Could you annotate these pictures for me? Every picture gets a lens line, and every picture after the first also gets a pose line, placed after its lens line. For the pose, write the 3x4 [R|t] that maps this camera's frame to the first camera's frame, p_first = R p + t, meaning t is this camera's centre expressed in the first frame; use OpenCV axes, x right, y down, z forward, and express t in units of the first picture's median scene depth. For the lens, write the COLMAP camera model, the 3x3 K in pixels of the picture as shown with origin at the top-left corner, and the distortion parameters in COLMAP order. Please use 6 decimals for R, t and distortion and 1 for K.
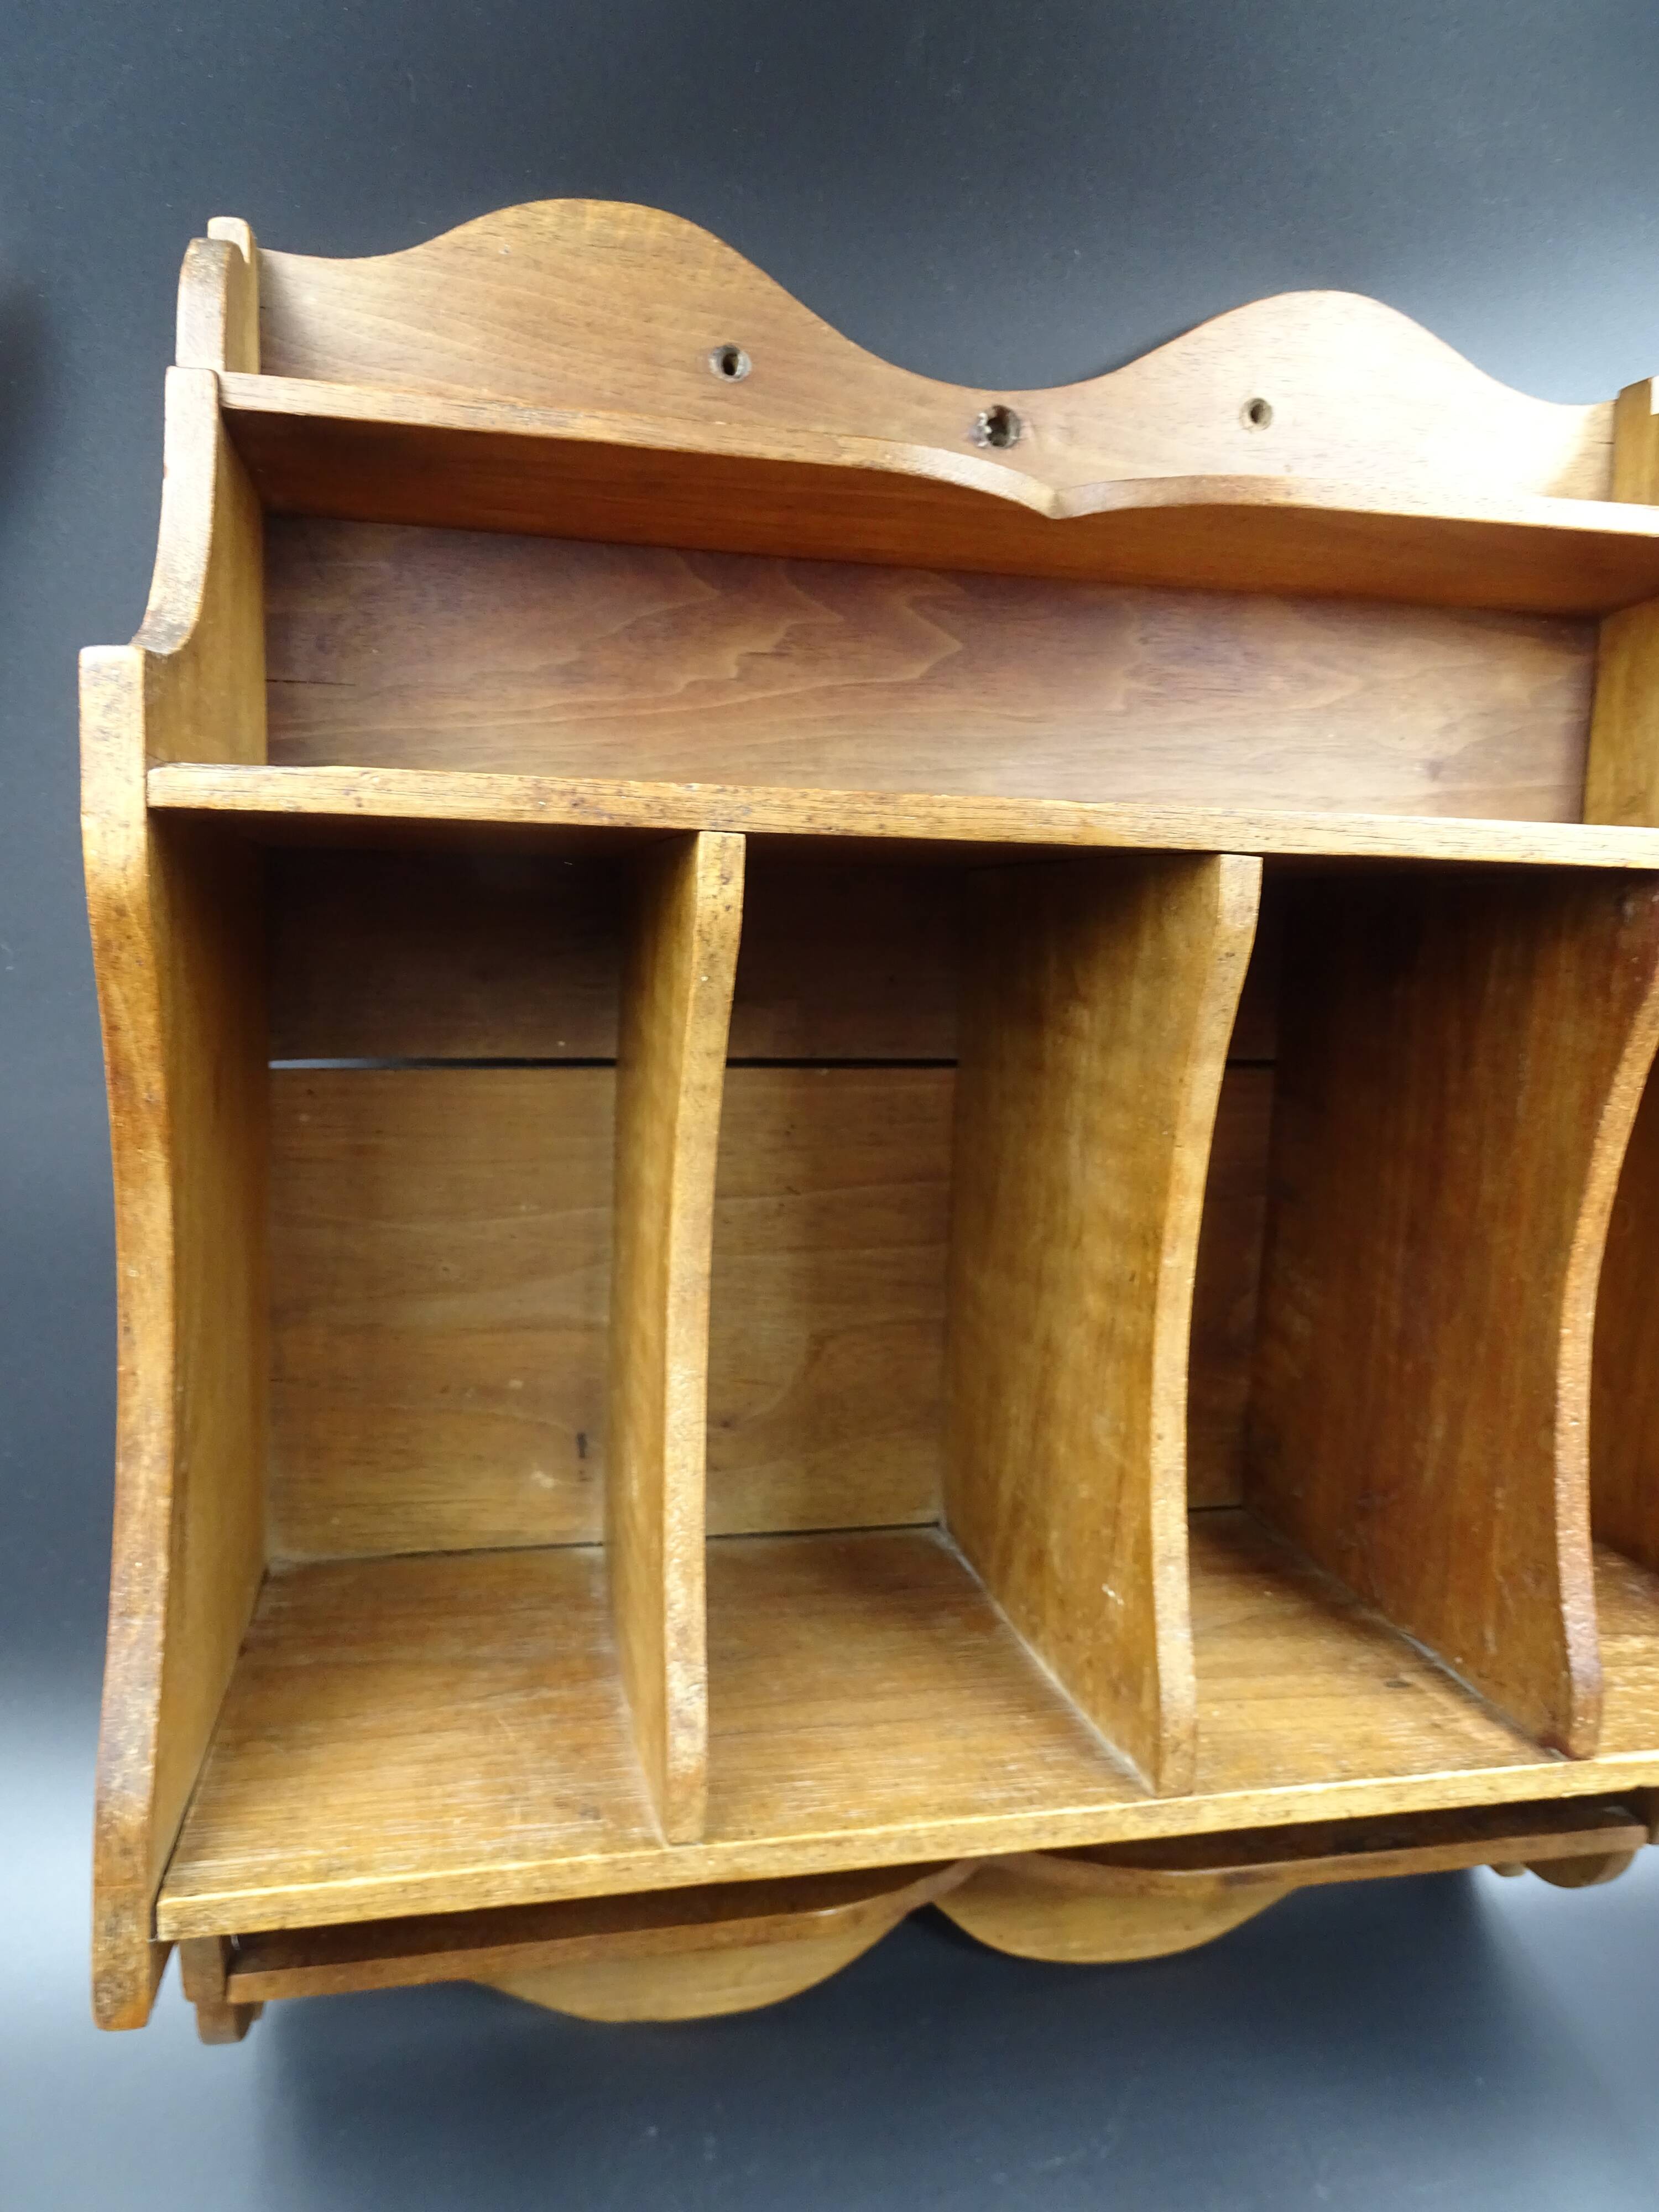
lens RADIAL K [[1620.1, 0, 805.7], [0, 1620.1, 1107.6], [0, 0, 1]] dist [0.011328, -0.003498]
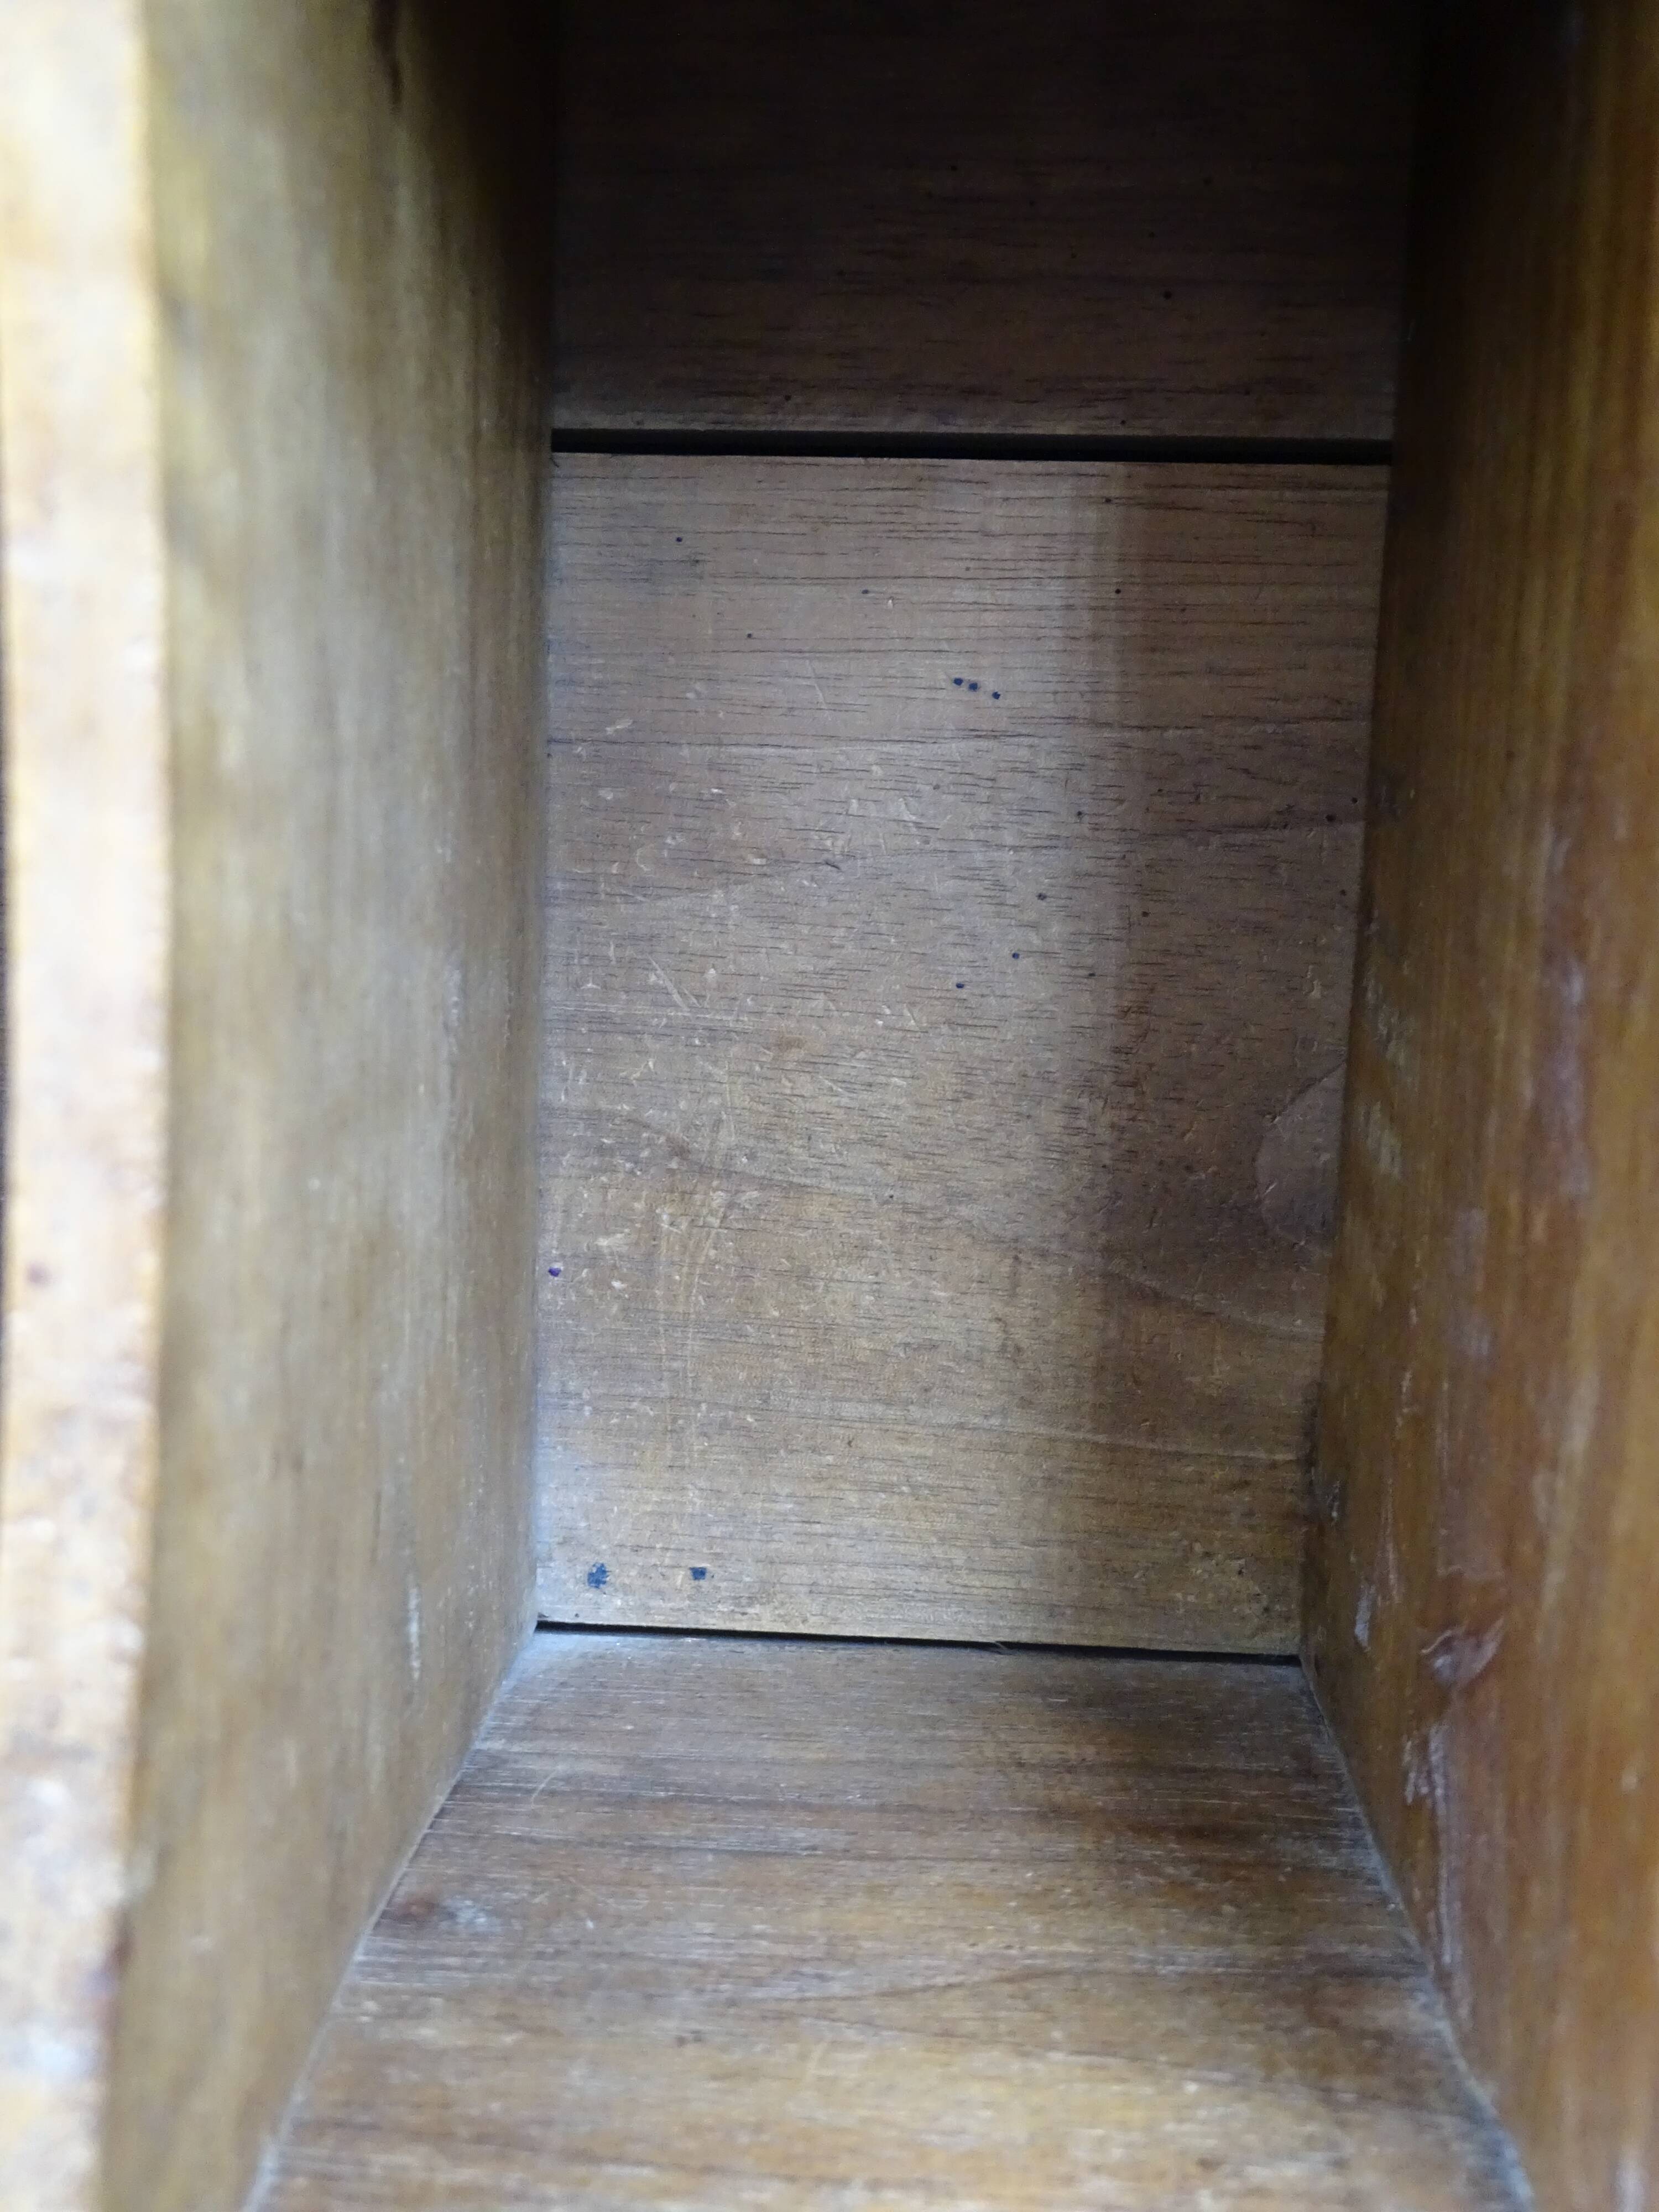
lens RADIAL K [[2221.2, 0, 824.2], [0, 2221.2, 1119.6], [0, 0, 1]] dist [0.007662, -0.003385]
pose [[0.965912, 0.038828, -0.255941, 0.340287], [-0.035275, 0.999207, 0.018462, 0.133433], [0.256455, -0.008804, 0.966516, 0.551334]]
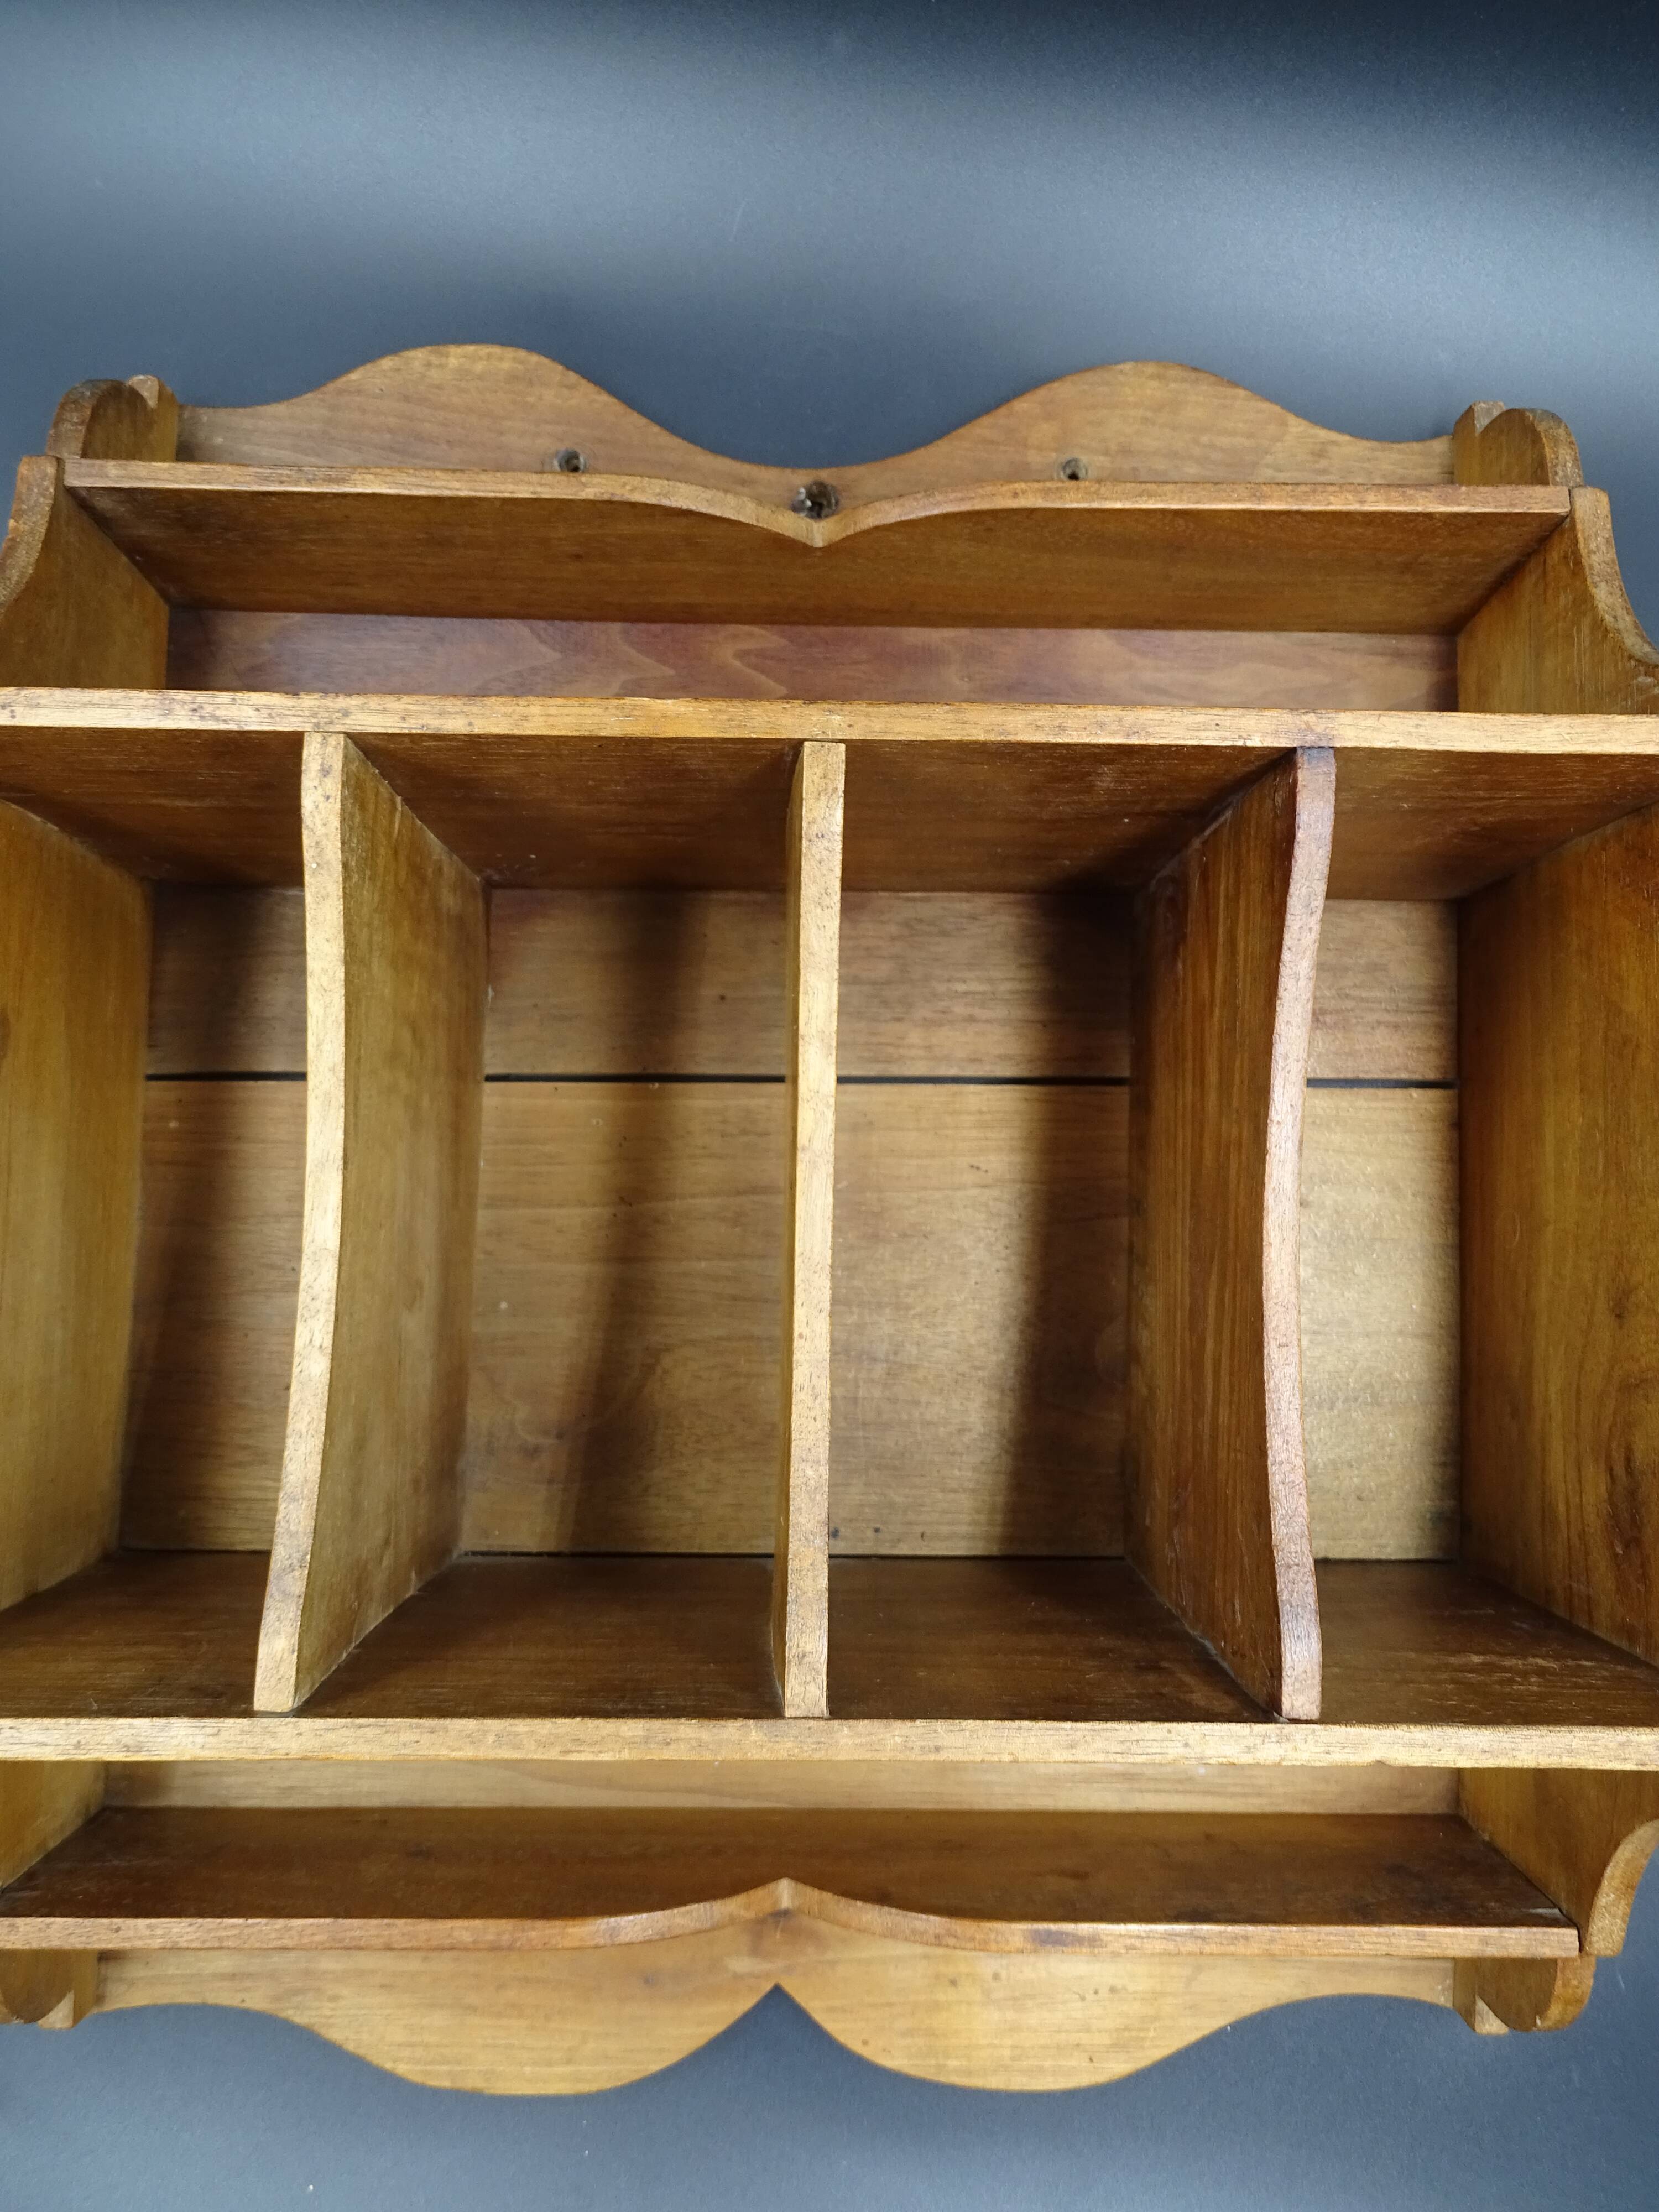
lens RADIAL K [[1643.5, 0, 831.4], [0, 1643.5, 1098.2], [0, 0, 1]] dist [0.005934, 0.000158]
pose [[0.980948, -0.029244, -0.192056, 0.344257], [-0.009001, 0.980701, -0.195304, 0.203425], [0.194061, 0.193312, 0.961754, 0.012489]]
